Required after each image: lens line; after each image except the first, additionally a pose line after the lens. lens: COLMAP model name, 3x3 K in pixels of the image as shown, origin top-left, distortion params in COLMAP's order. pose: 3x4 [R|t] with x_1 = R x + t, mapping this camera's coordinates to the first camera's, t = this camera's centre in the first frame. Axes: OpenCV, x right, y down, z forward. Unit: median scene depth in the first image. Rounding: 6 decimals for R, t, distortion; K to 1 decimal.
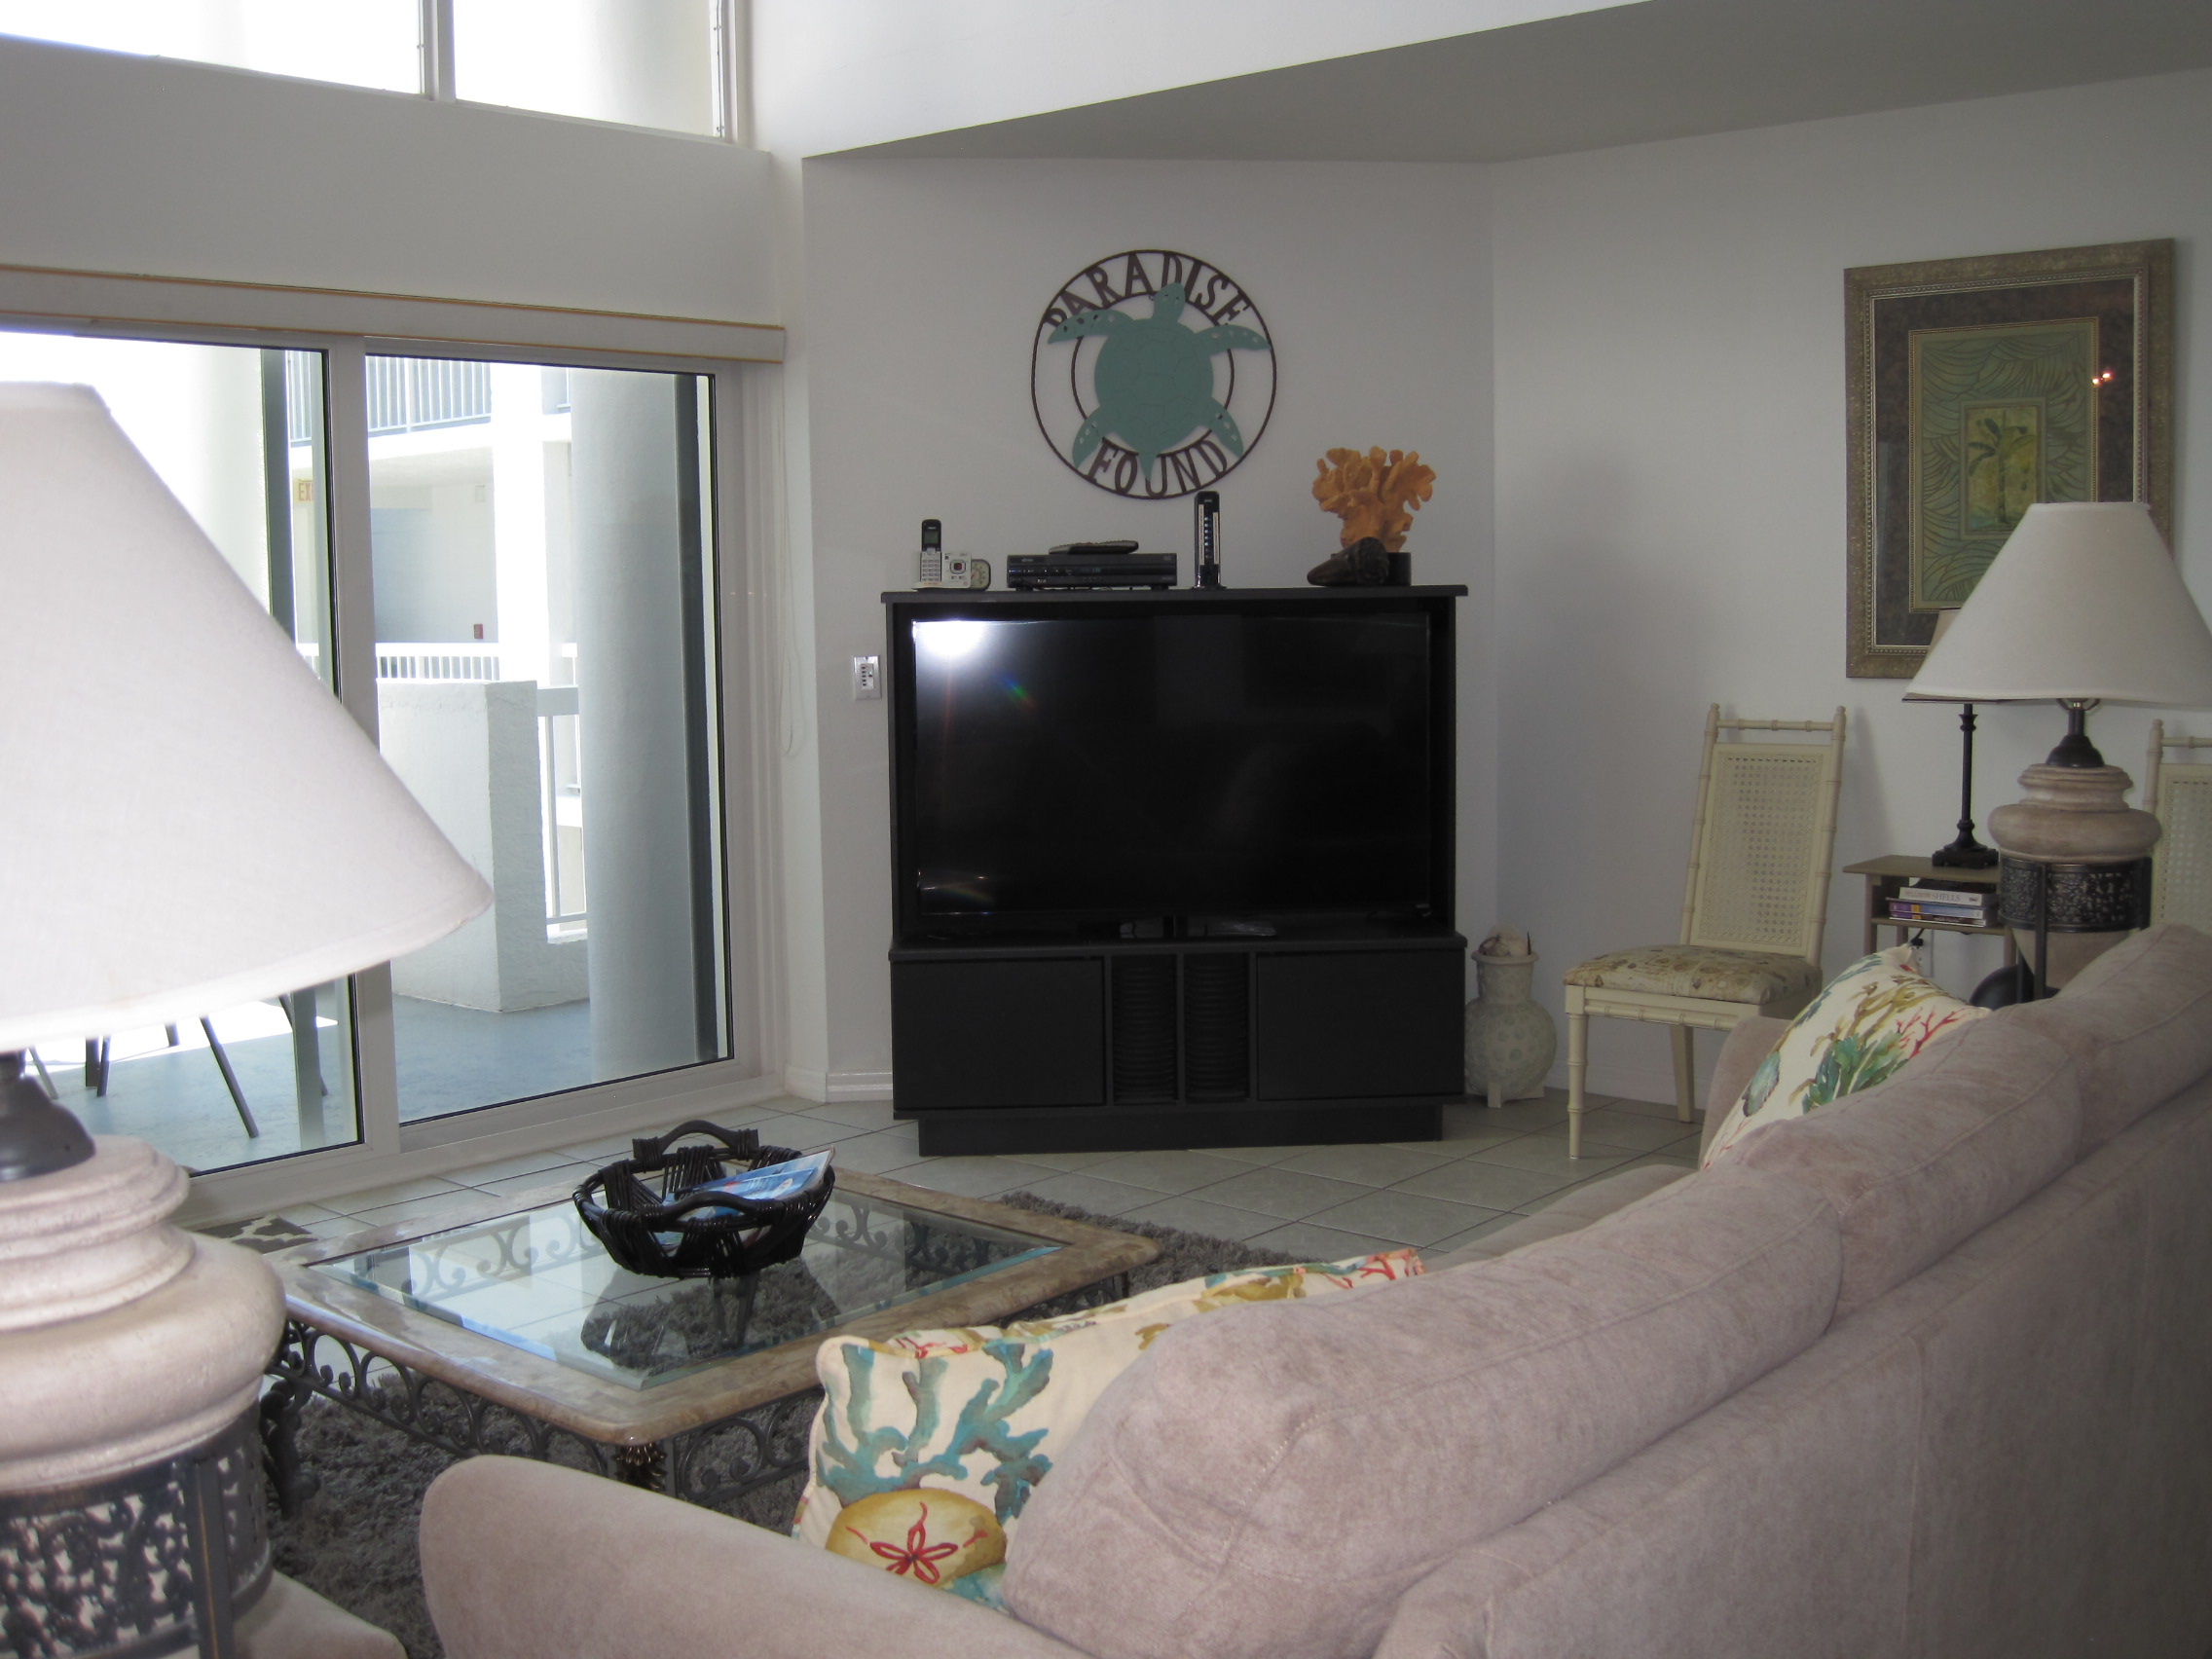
lens RADIAL K [[2285.4, 0, 1121.8], [0, 2285.4, 823.4], [0, 0, 1]] dist [-0.181840, 0.155234]
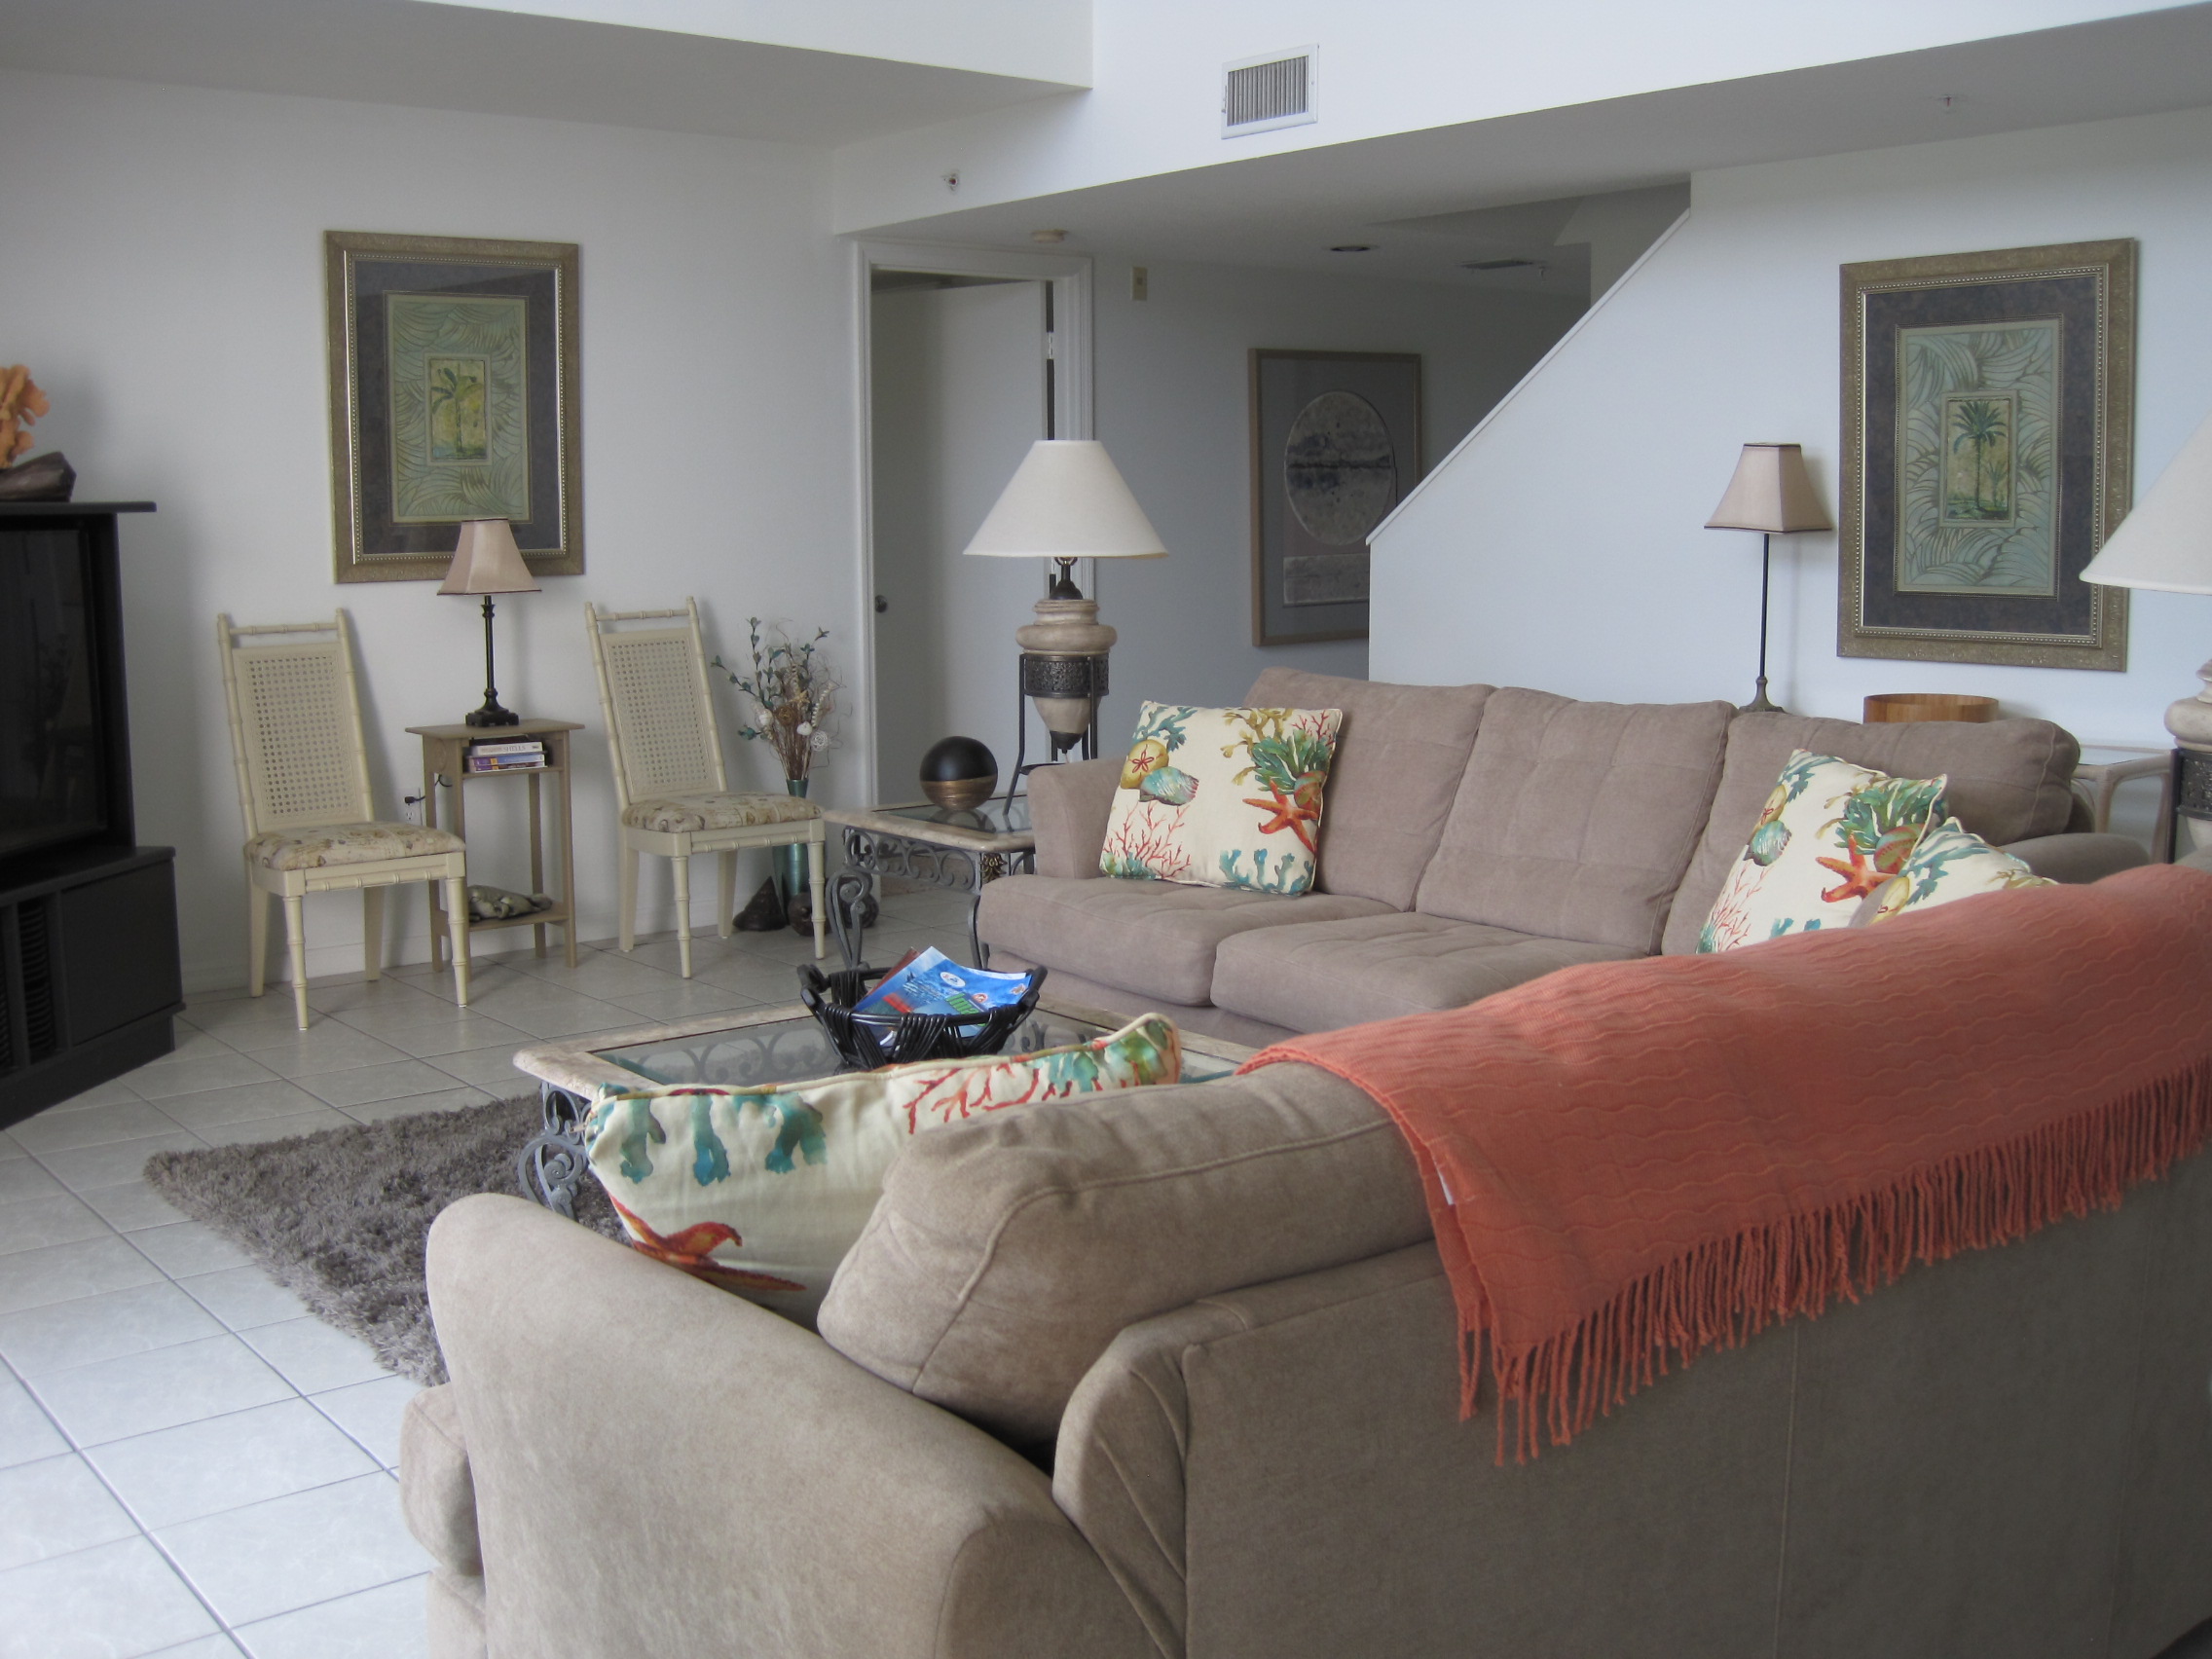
lens RADIAL K [[2285.4, 0, 1121.8], [0, 2285.4, 823.4], [0, 0, 1]] dist [-0.181840, 0.155234]
pose [[0.160239, -0.119536, 0.979814, -0.804765], [0.104960, 0.989076, 0.103501, -0.020418], [-0.981482, 0.086257, 0.171035, 0.437380]]
